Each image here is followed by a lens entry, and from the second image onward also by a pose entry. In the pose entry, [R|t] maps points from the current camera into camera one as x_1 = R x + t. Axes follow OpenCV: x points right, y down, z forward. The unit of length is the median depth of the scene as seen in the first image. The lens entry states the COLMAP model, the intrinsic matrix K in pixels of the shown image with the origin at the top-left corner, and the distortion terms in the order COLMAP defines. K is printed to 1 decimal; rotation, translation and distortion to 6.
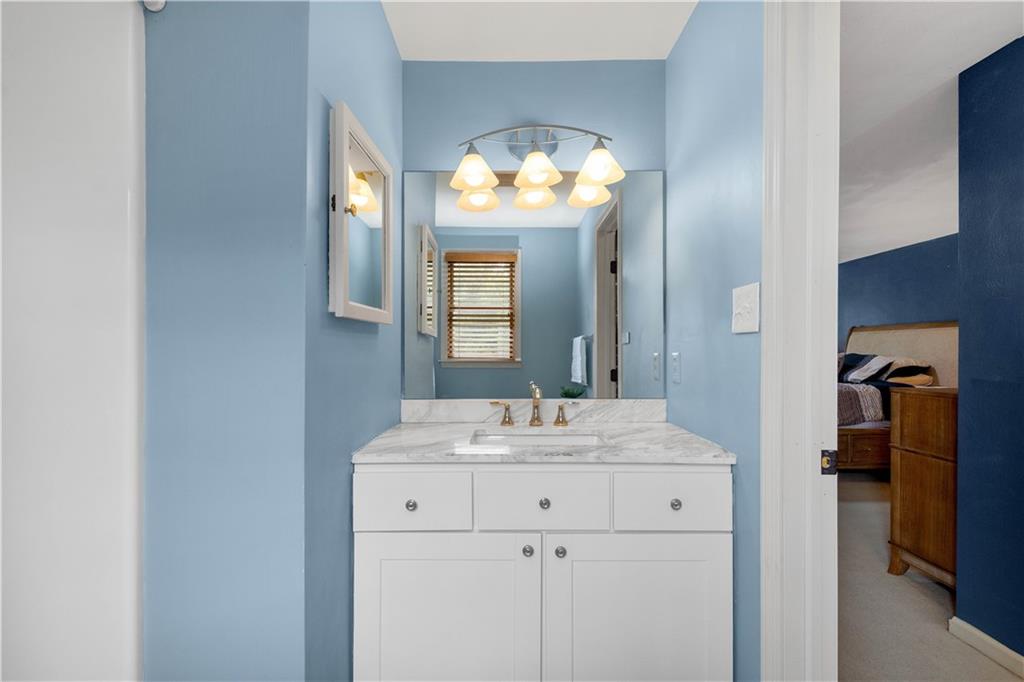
lens RADIAL K [[445.4, 0, 511.1], [0, 445.4, 351.9], [0, 0, 1]] dist [-0.000911, -0.000134]
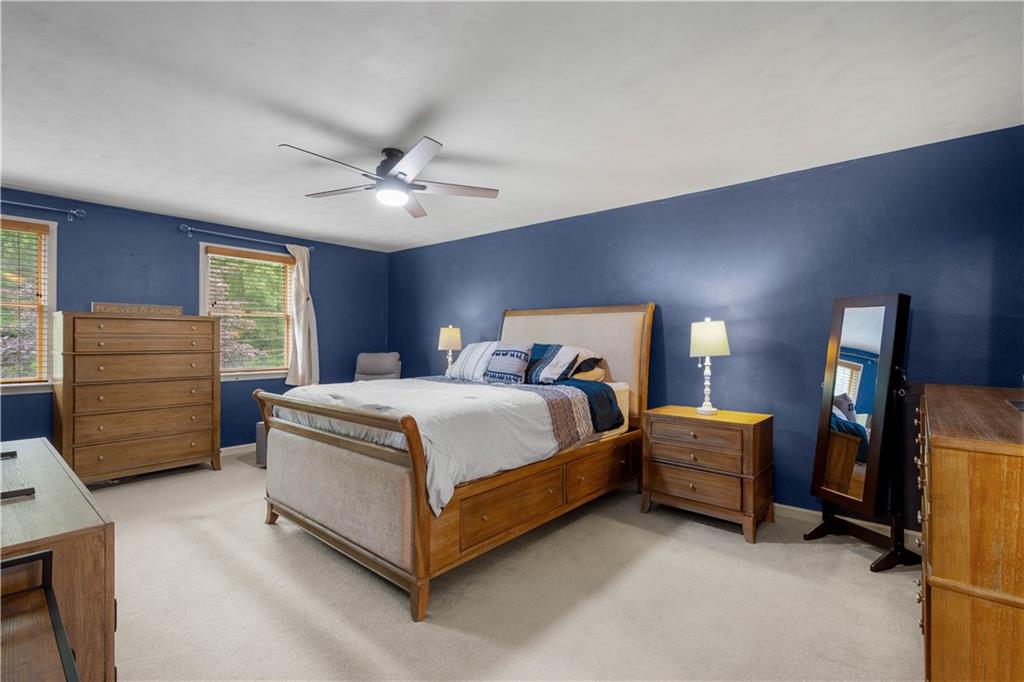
lens RADIAL K [[475.5, 0, 512.0], [0, 475.5, 341.0], [0, 0, 1]] dist [0.000781, 0.000055]
pose [[0.659964, -0.002229, 0.751294, 0.146117], [-0.003221, 0.999978, 0.005797, -0.004559], [-0.751291, -0.006245, 0.659942, 0.531032]]
